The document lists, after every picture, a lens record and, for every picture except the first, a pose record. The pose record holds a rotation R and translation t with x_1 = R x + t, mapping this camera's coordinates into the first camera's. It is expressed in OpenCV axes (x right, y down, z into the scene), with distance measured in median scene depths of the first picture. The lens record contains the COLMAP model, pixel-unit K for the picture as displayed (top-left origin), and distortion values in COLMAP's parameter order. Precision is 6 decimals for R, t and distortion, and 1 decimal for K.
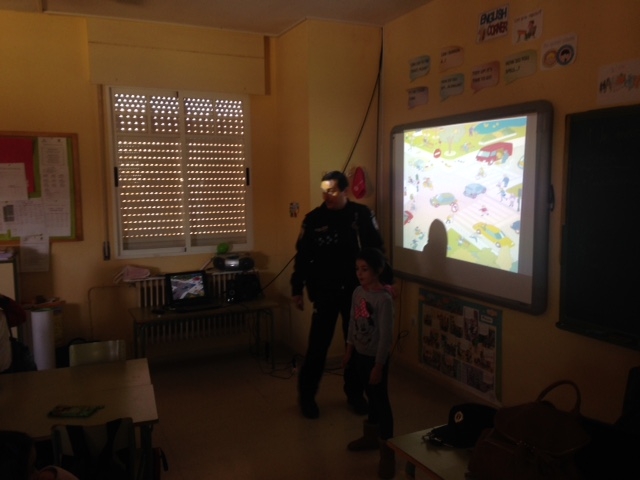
lens RADIAL K [[574.1, 0, 316.8], [0, 574.1, 250.1], [0, 0, 1]] dist [0.198848, -0.295197]
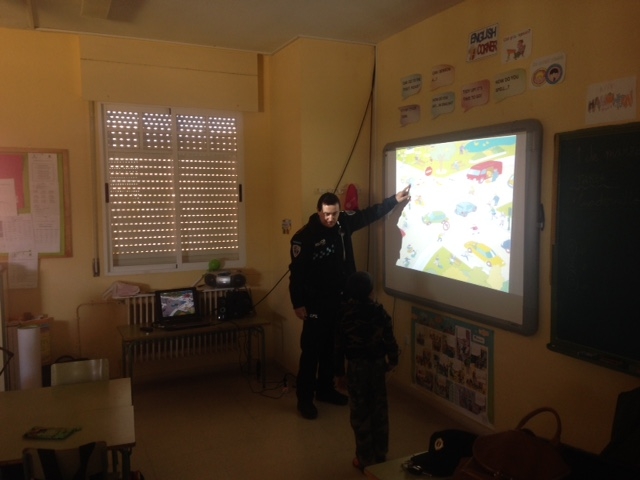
lens RADIAL K [[574.1, 0, 316.8], [0, 574.1, 250.1], [0, 0, 1]] dist [0.198848, -0.295197]
pose [[0.999978, 0.005351, -0.003983, 0.020652], [-0.005455, 0.999630, -0.026642, -0.004014], [0.003839, 0.026663, 0.999637, 0.010304]]
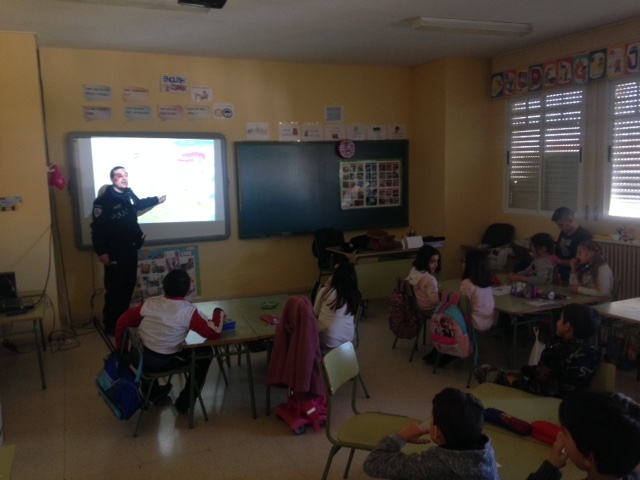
lens RADIAL K [[574.1, 0, 316.8], [0, 574.1, 250.1], [0, 0, 1]] dist [0.198848, -0.295197]
pose [[0.025100, -0.133497, 0.990731, -1.343285], [0.148479, 0.980549, 0.128363, -0.052452], [-0.988597, 0.143881, 0.044433, 0.516044]]
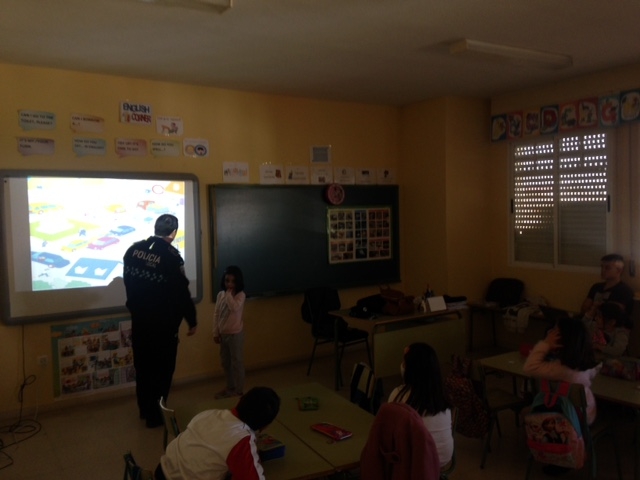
lens RADIAL K [[574.1, 0, 316.8], [0, 574.1, 250.1], [0, 0, 1]] dist [0.198848, -0.295197]
pose [[-0.138749, -0.053890, 0.988860, -1.059642], [0.144980, 0.986655, 0.074112, -0.089718], [-0.979658, 0.153648, -0.129084, 0.727975]]
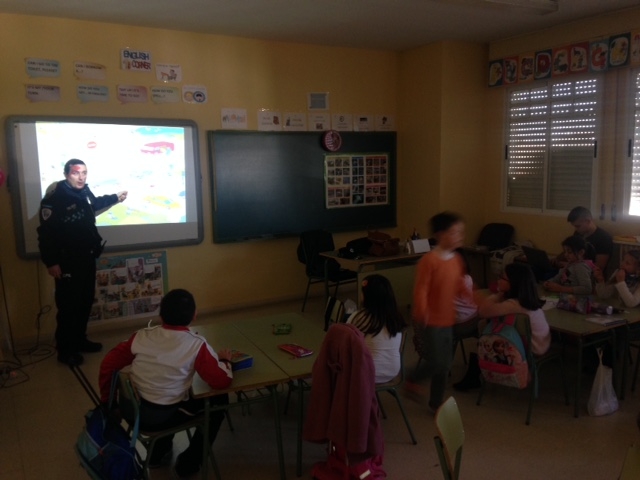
lens RADIAL K [[574.1, 0, 316.8], [0, 574.1, 250.1], [0, 0, 1]] dist [0.198848, -0.295197]
pose [[-0.092266, -0.140694, 0.985745, -1.144038], [0.142431, 0.977922, 0.152909, -0.071072], [-0.985495, 0.154509, -0.070190, 0.658953]]
